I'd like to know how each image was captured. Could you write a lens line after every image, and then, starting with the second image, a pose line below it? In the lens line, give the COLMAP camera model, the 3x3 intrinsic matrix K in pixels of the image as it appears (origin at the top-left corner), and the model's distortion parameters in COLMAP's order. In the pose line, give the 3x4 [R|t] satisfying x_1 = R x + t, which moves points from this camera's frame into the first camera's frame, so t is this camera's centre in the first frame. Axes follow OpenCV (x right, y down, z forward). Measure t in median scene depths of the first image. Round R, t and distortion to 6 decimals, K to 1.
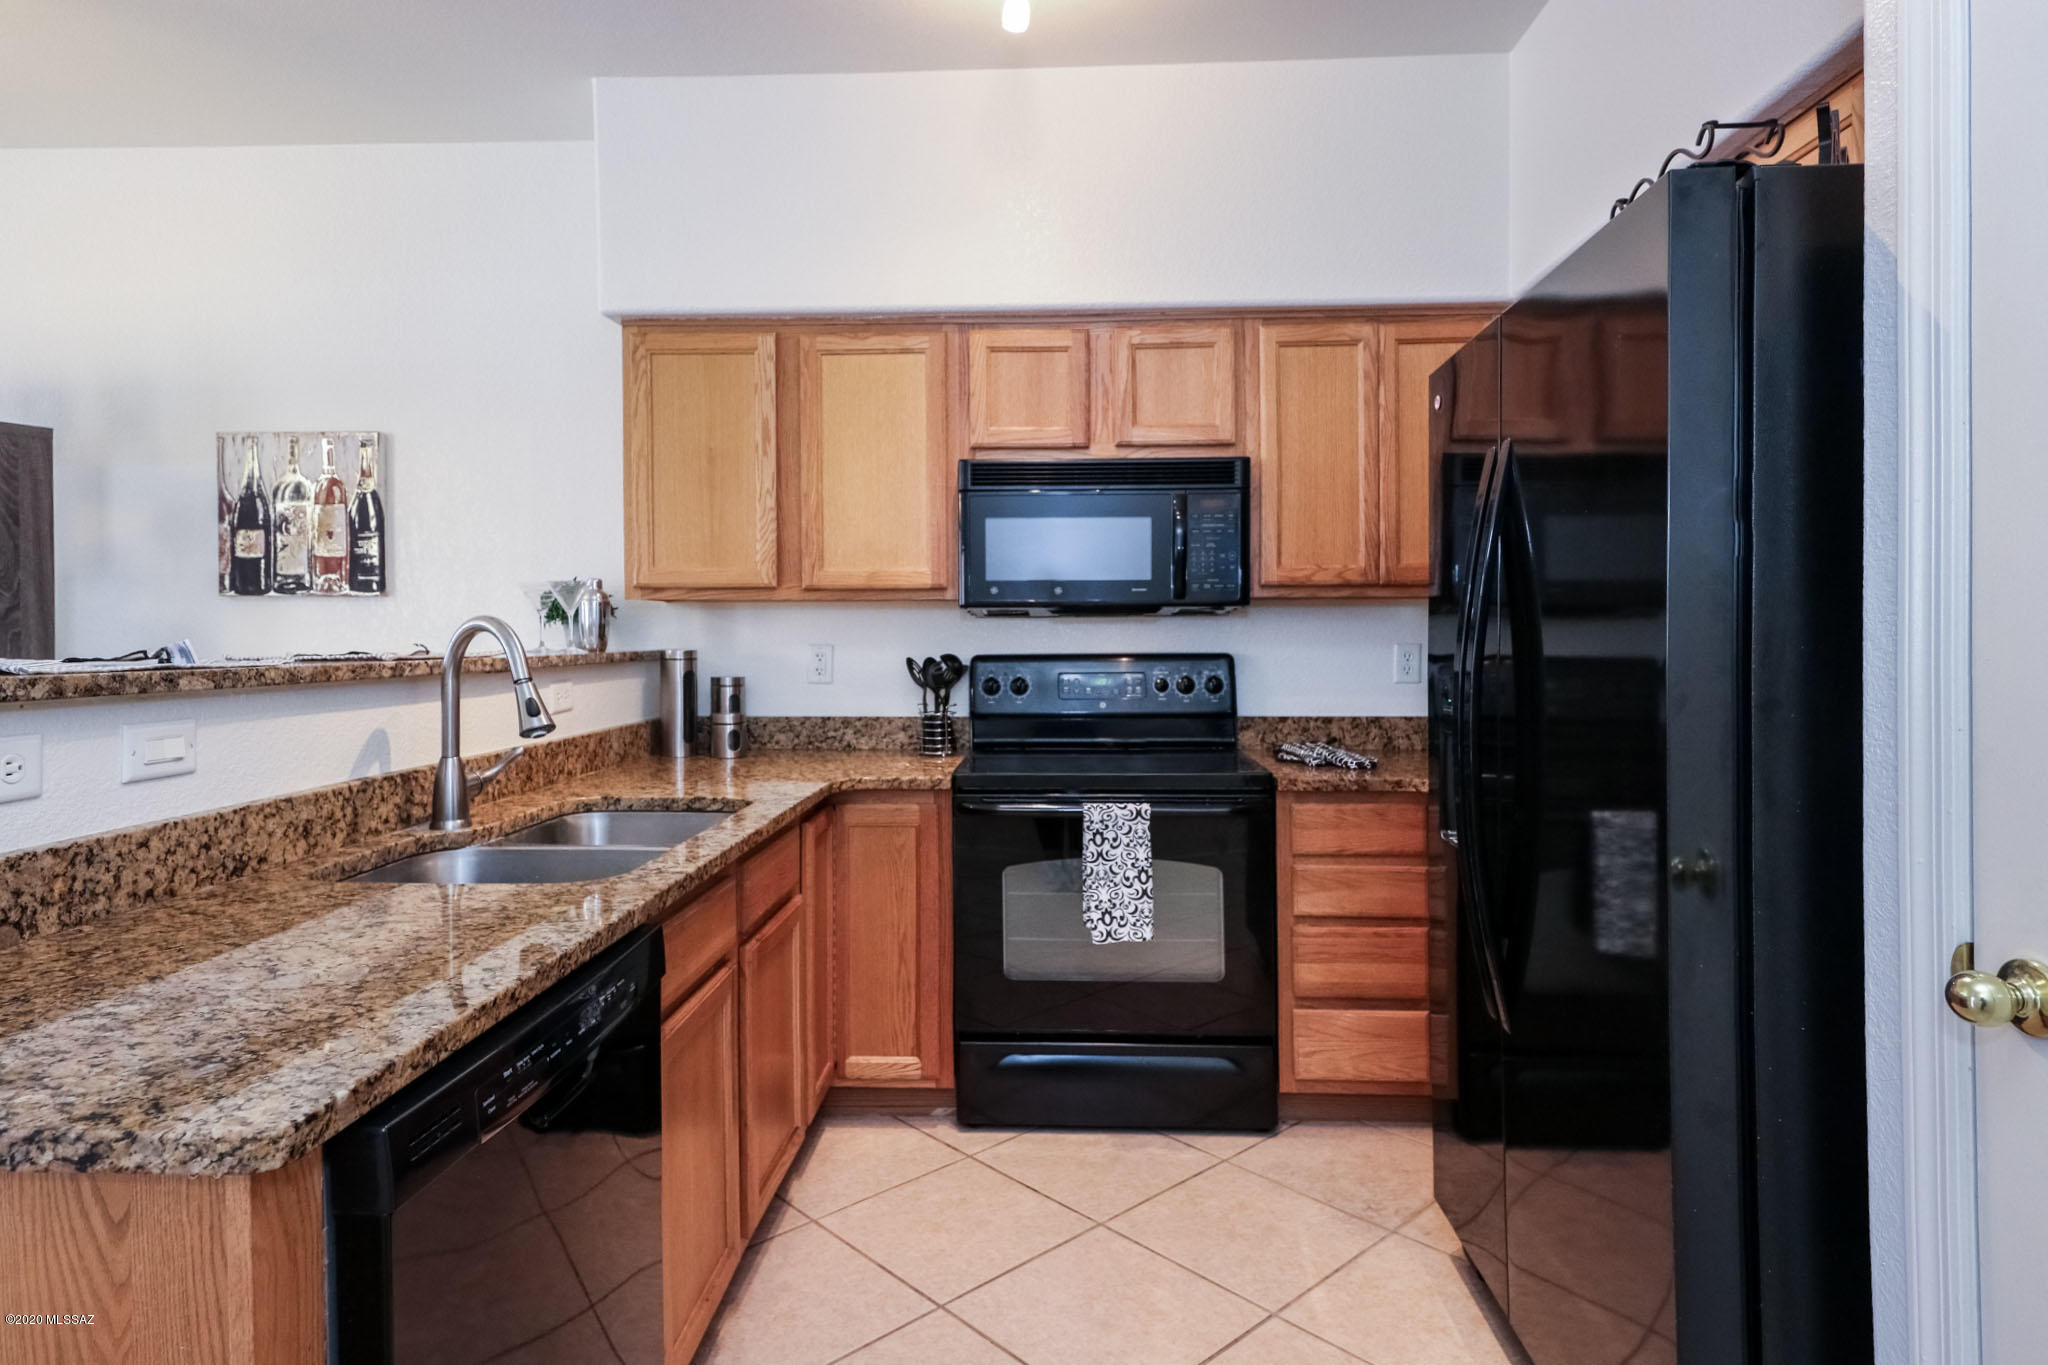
lens RADIAL K [[1068.3, 0, 1026.3], [0, 1068.3, 642.4], [0, 0, 1]] dist [0.002054, -0.001071]
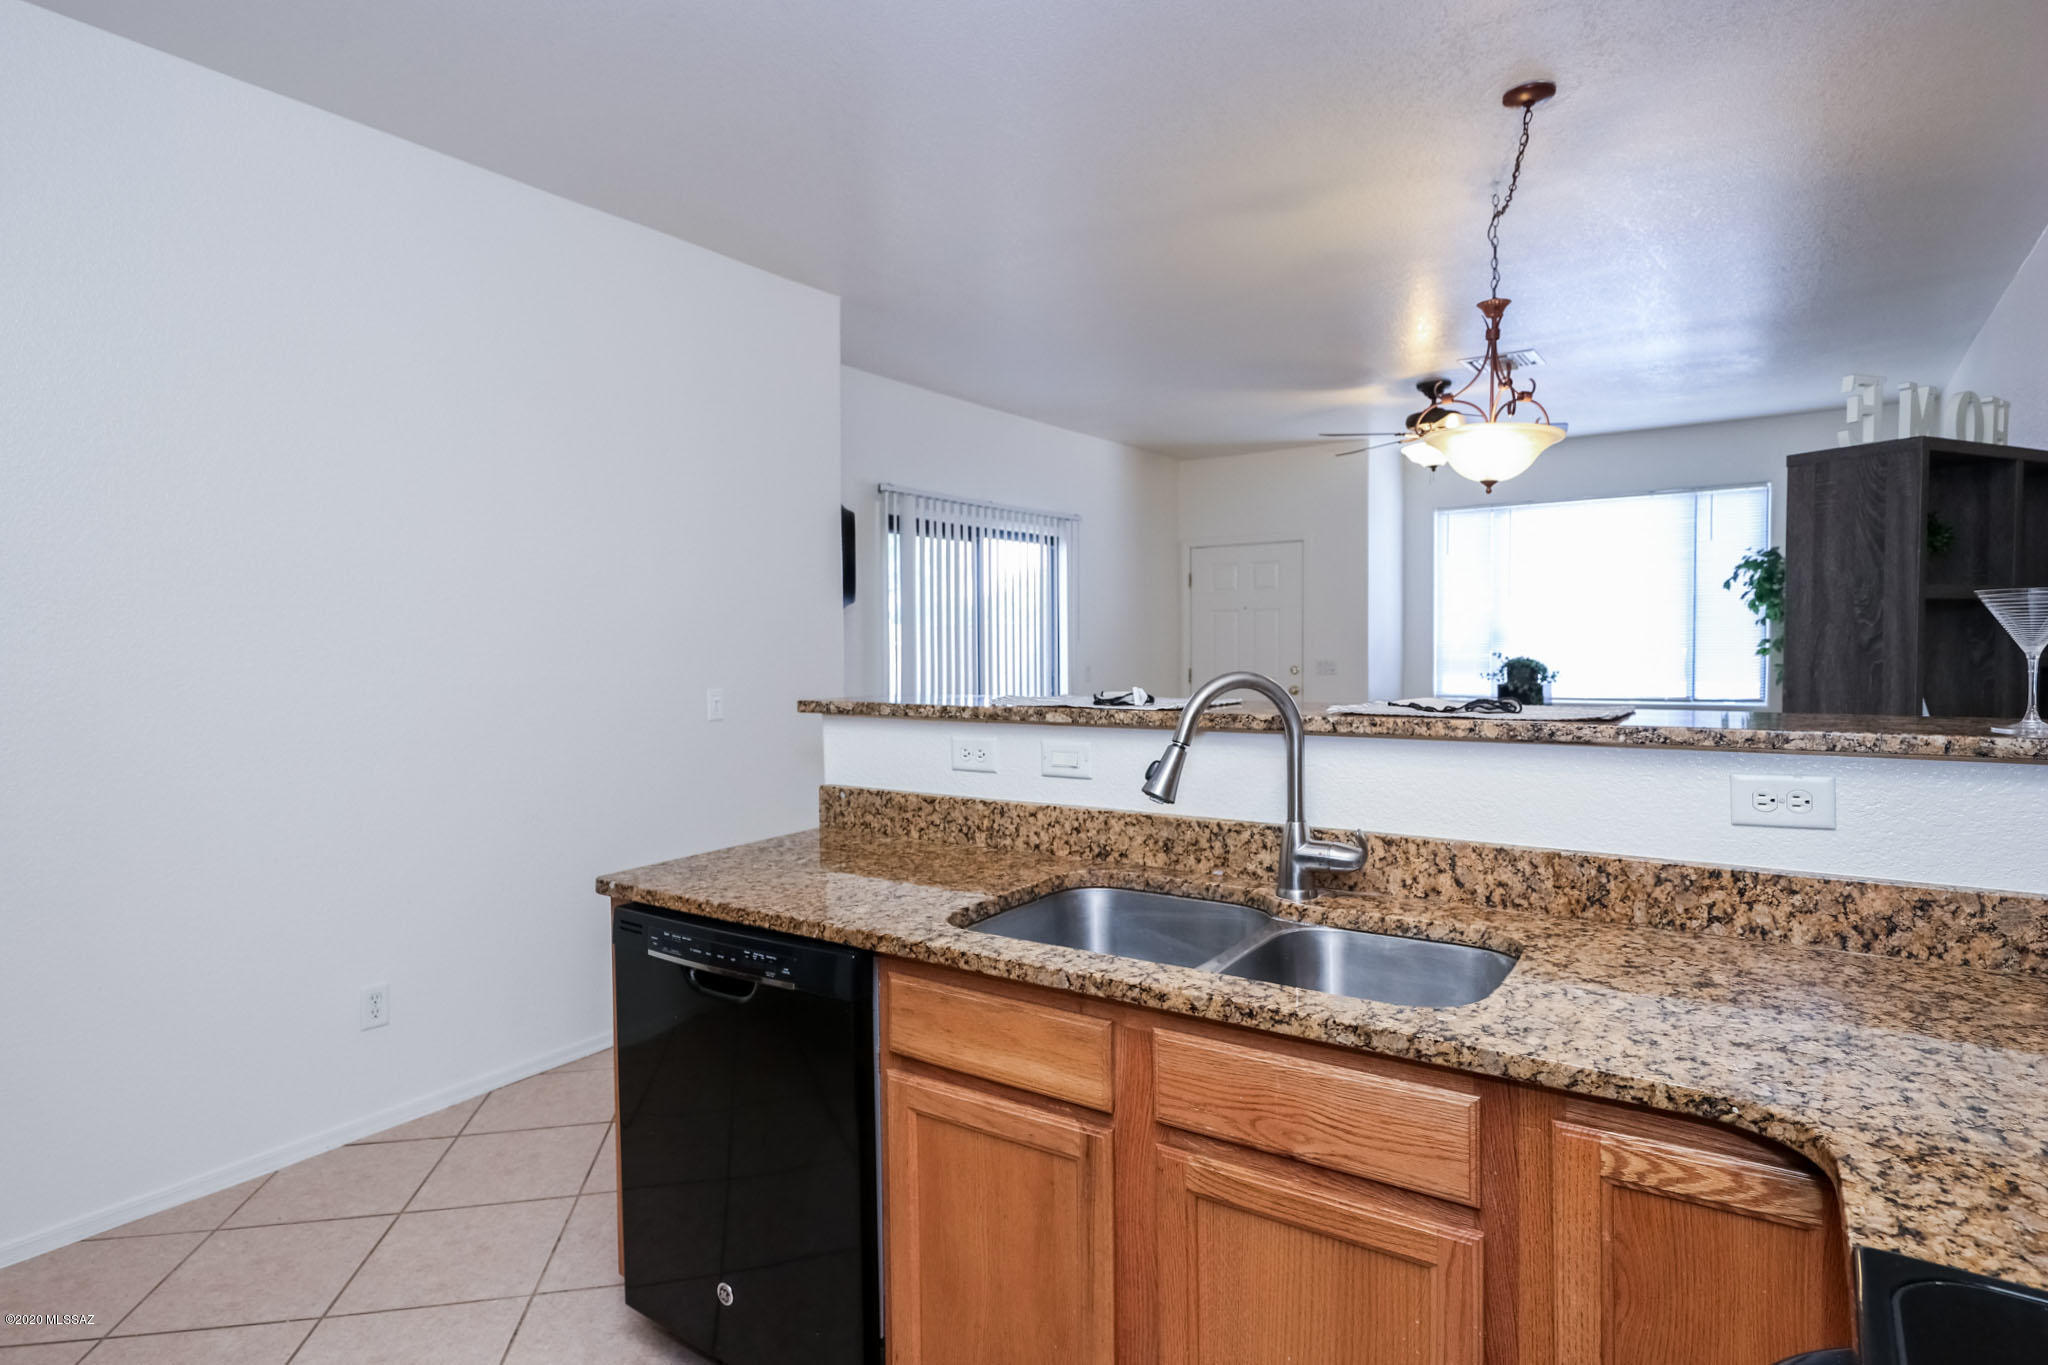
lens RADIAL K [[1068.3, 0, 1026.3], [0, 1068.3, 642.4], [0, 0, 1]] dist [0.002054, -0.001071]
pose [[-0.537644, 0.005190, -0.843156, 0.470115], [0.006367, 0.999978, 0.002096, -0.065293], [0.843148, -0.004241, -0.537664, 1.613107]]
